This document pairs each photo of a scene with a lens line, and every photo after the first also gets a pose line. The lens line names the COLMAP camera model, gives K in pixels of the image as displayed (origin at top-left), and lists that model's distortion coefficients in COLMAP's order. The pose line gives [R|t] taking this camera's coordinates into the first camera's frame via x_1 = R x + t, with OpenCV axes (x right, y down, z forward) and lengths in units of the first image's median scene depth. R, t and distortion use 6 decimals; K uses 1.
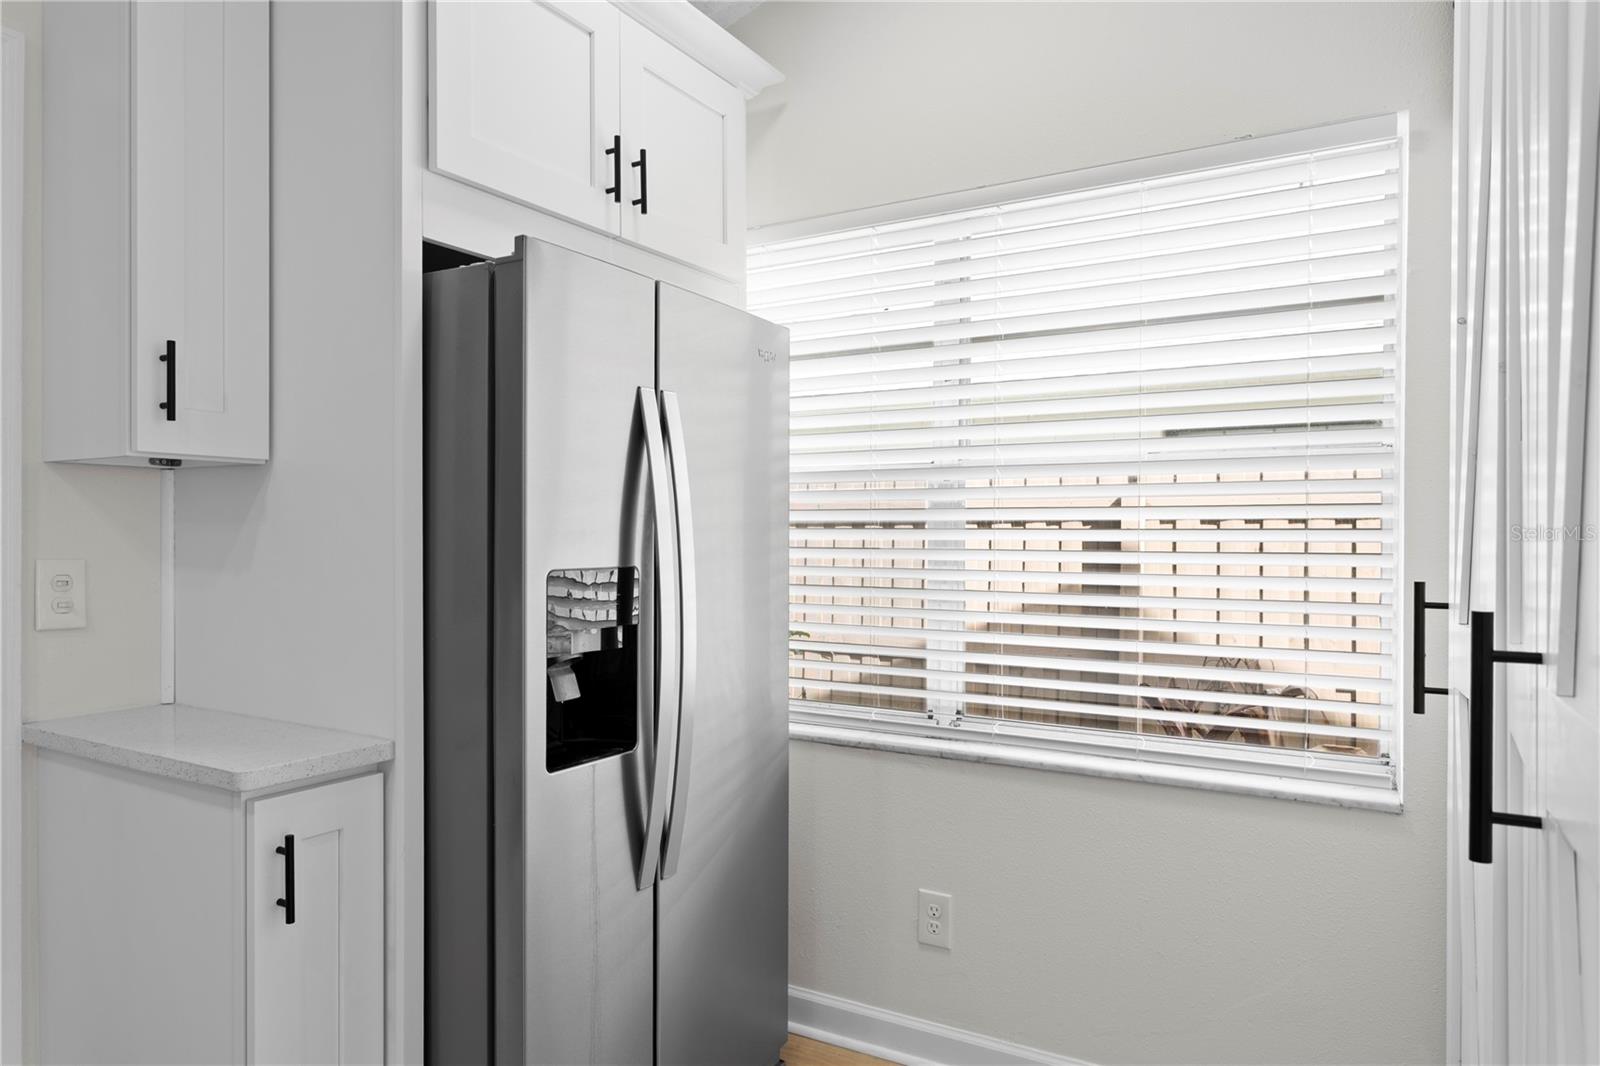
lens RADIAL K [[1005.6, 0, 789.5], [0, 1005.6, 542.9], [0, 0, 1]] dist [-0.016452, 0.004350]
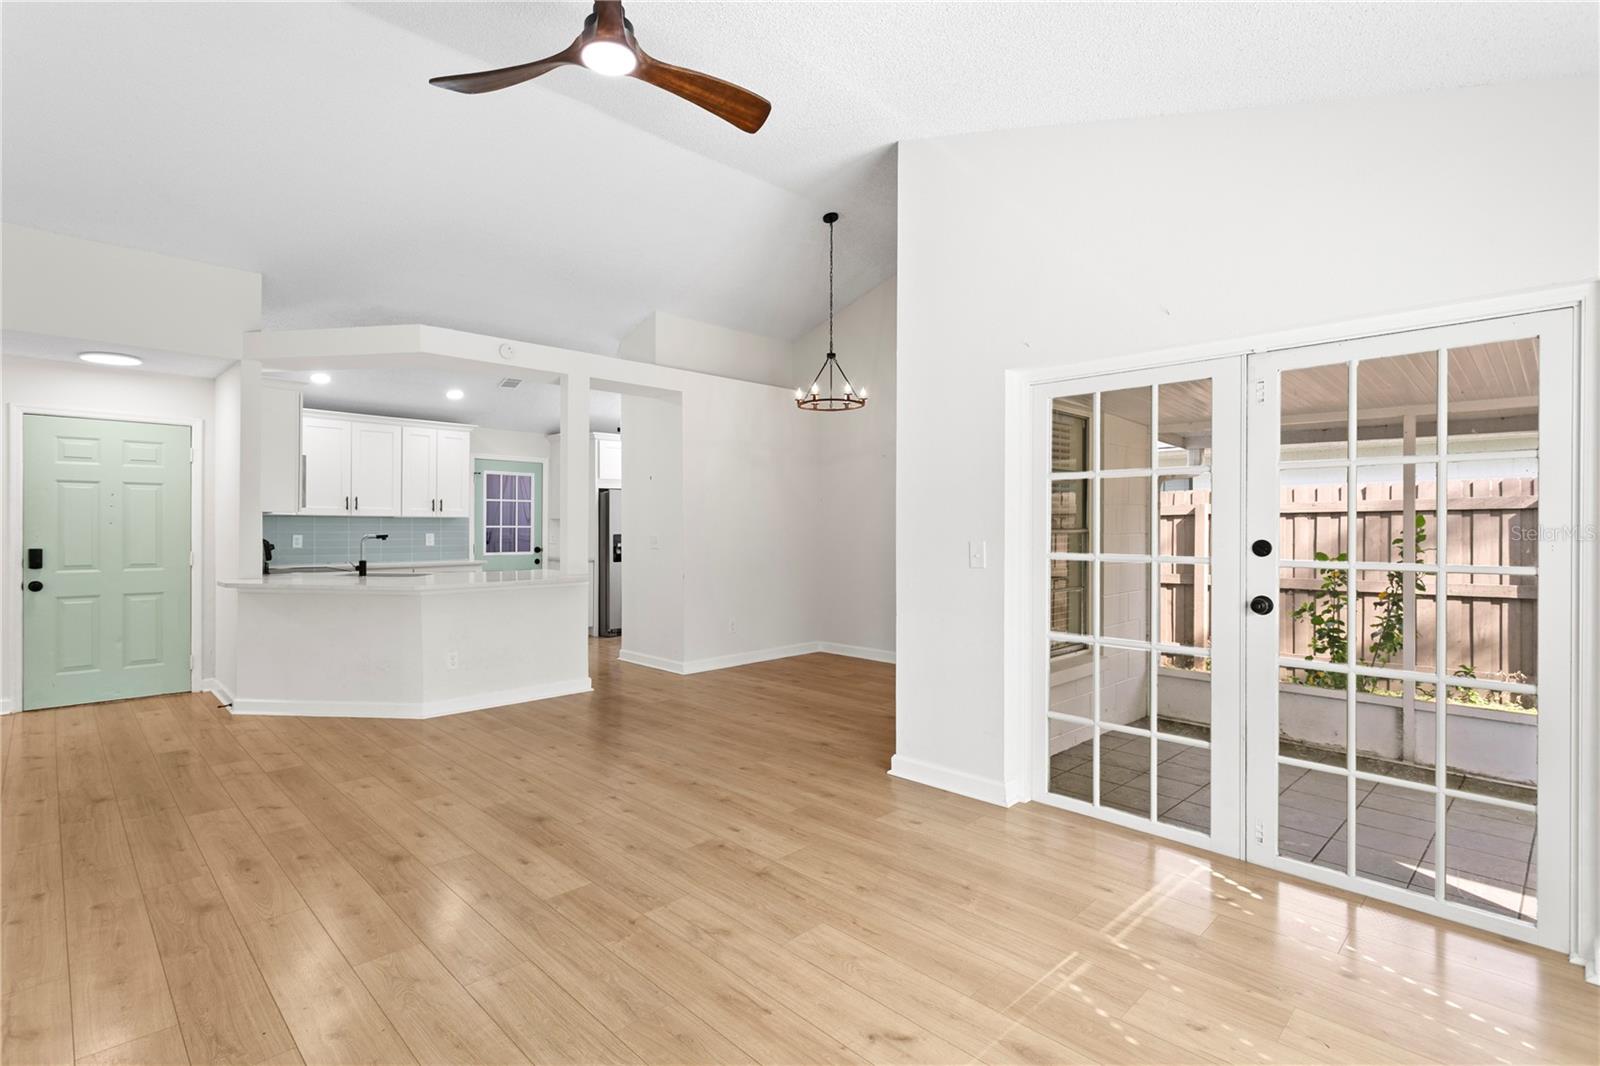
lens RADIAL K [[759.7, 0, 777.9], [0, 759.7, 528.4], [0, 0, 1]] dist [0.001914, 0.000498]
pose [[0.962251, -0.001959, -0.272158, 2.144899], [0.000145, 0.999978, -0.006686, 0.018882], [0.272165, 0.006394, 0.962229, -3.545676]]
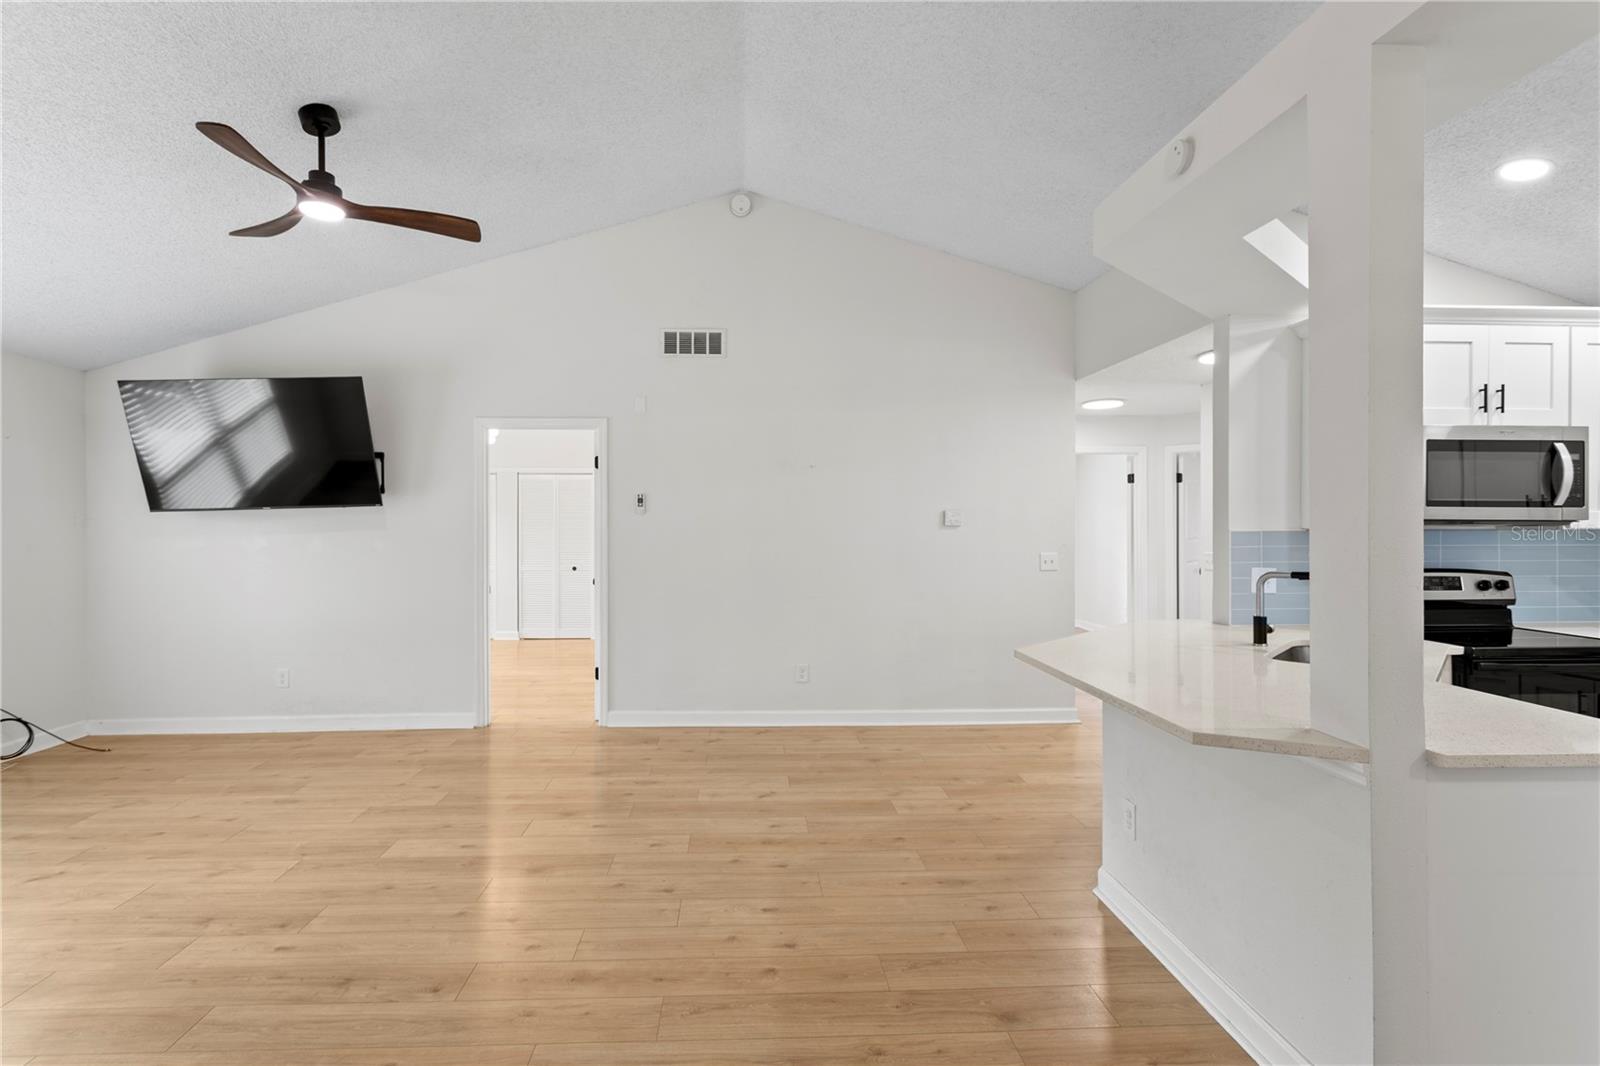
lens RADIAL K [[759.7, 0, 775.2], [0, 759.7, 524.6], [0, 0, 1]] dist [0.001914, 0.000498]
pose [[-0.841345, -0.004524, -0.540479, 1.556073], [-0.007546, 0.999966, 0.003376, -0.077666], [0.540445, 0.006919, -0.841351, -0.174226]]
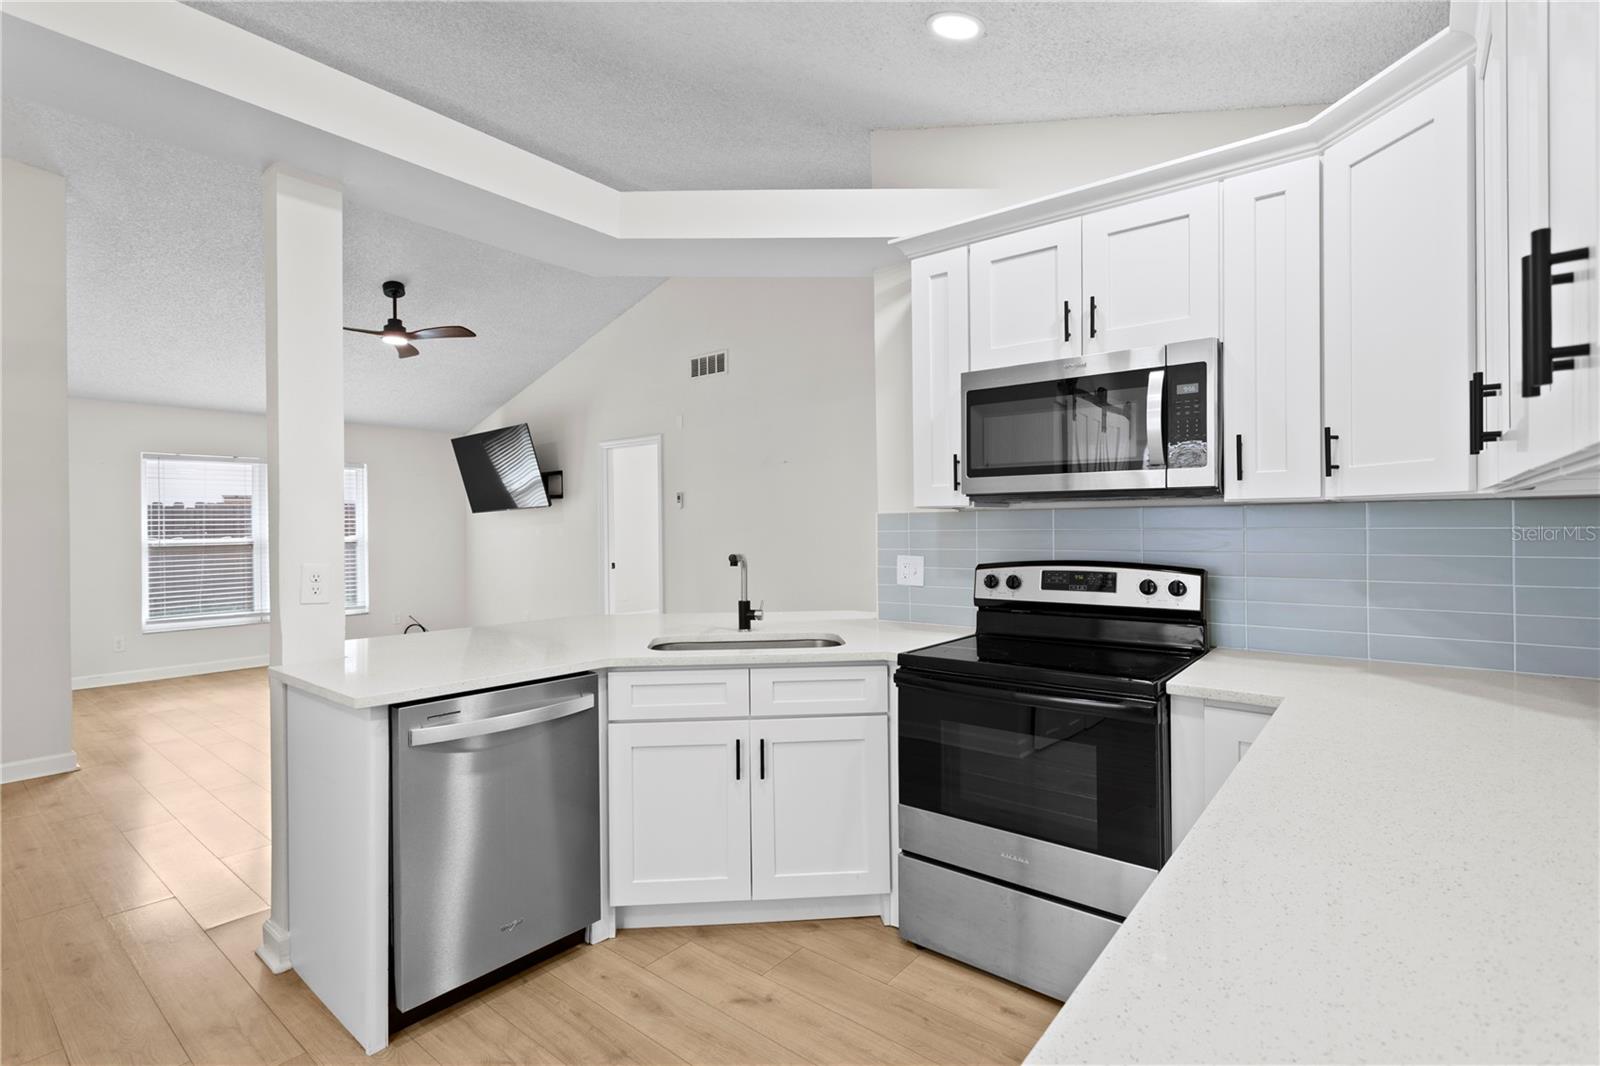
lens RADIAL K [[759.7, 0, 779.6], [0, 759.7, 525.9], [0, 0, 1]] dist [0.001914, 0.000498]
pose [[-0.985728, 0.004051, 0.168294, -0.676892], [0.005621, 0.999945, 0.008856, -0.050357], [-0.168249, 0.009676, -0.985697, 0.604310]]
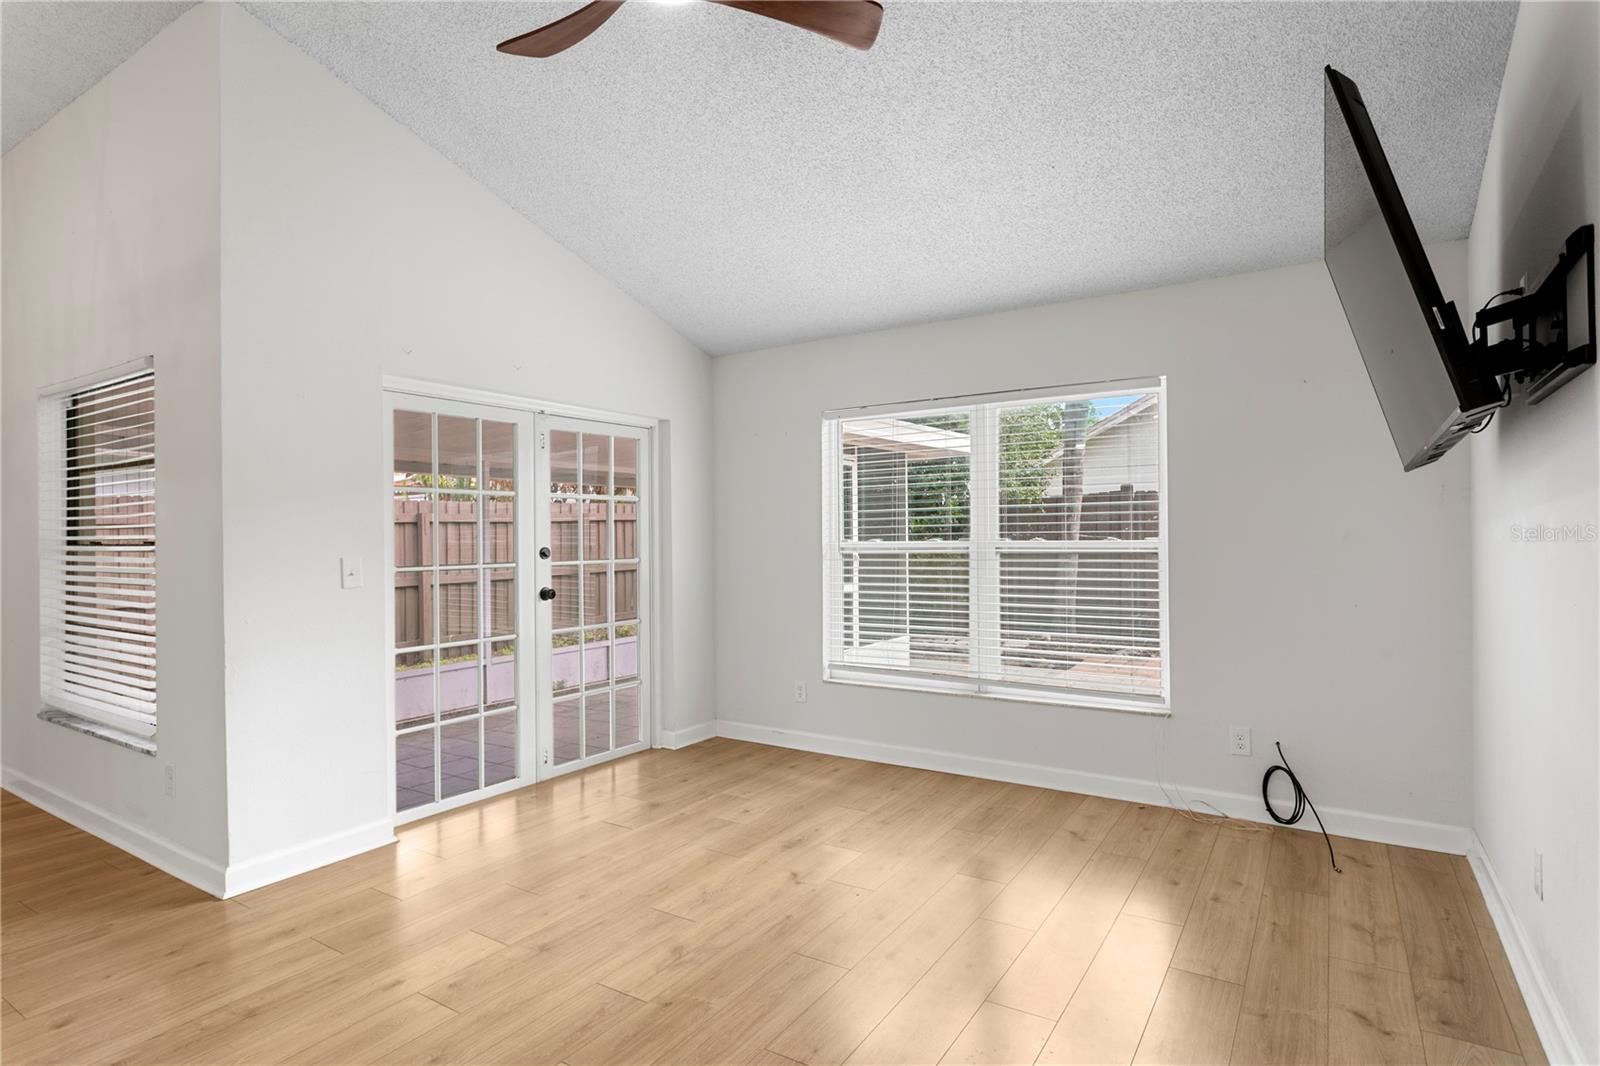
lens RADIAL K [[853.4, 0, 769.9], [0, 853.4, 530.6], [0, 0, 1]] dist [-0.009788, 0.006536]
pose [[0.060503, -0.000168, 0.998168, 0.221666], [0.017731, 0.999842, -0.000907, -0.002614], [-0.998010, 0.017754, 0.060497, -2.542233]]
